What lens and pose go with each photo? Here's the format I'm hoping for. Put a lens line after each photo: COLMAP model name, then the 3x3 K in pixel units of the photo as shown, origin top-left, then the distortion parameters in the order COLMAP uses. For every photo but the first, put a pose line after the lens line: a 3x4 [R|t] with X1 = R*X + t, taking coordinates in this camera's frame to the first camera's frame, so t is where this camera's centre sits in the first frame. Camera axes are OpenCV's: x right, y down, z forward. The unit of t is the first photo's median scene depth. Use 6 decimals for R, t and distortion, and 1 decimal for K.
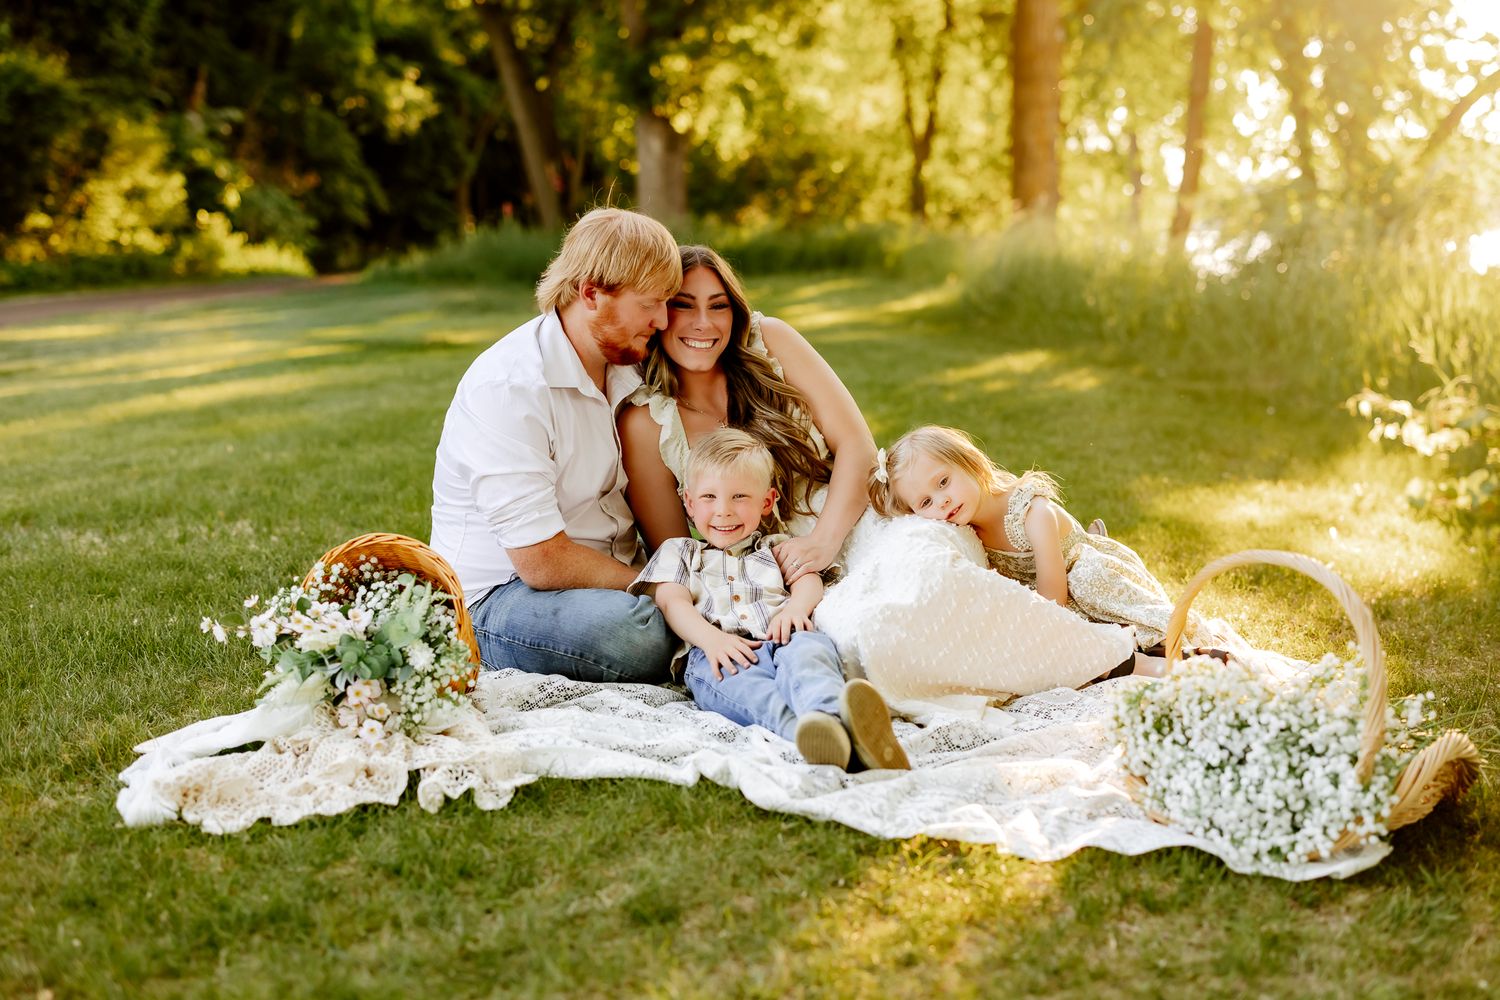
lens RADIAL K [[2111.8, 0, 781.7], [0, 2111.8, 477.9], [0, 0, 1]] dist [0.032339, 0.000000]
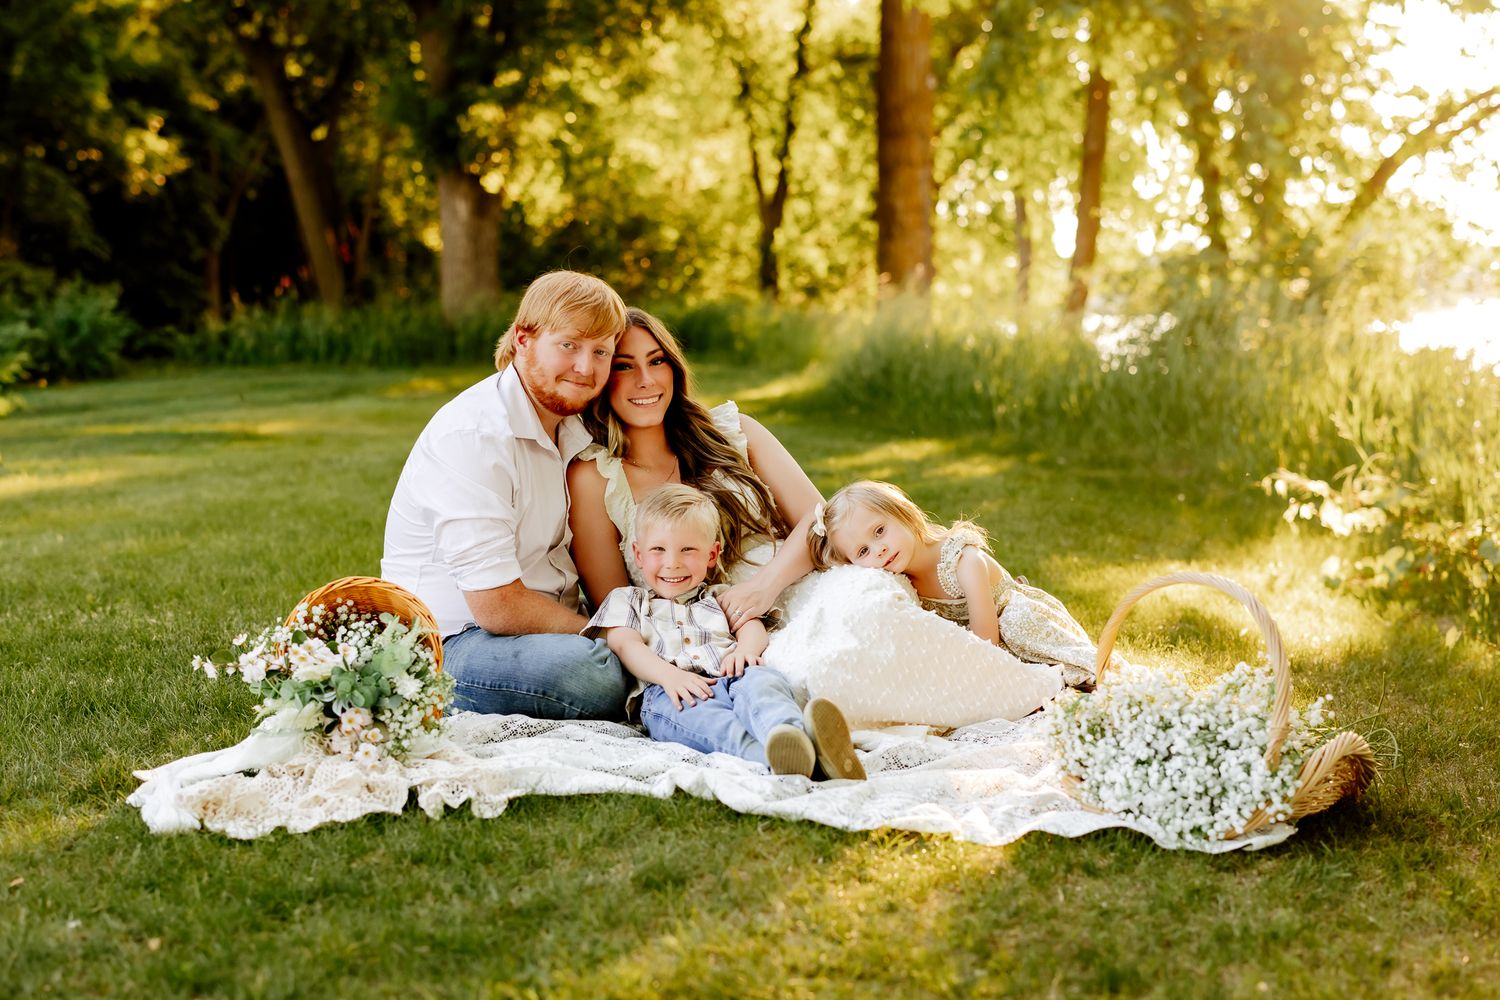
lens RADIAL K [[2578.1, 0, 772.9], [0, 2578.1, 537.0], [0, 0, 1]] dist [0.028123, 0.000000]
pose [[0.997446, -0.006554, 0.071122, -0.065760], [0.008637, 0.999541, -0.029026, 0.040240], [-0.070900, 0.029566, 0.997045, -0.266227]]
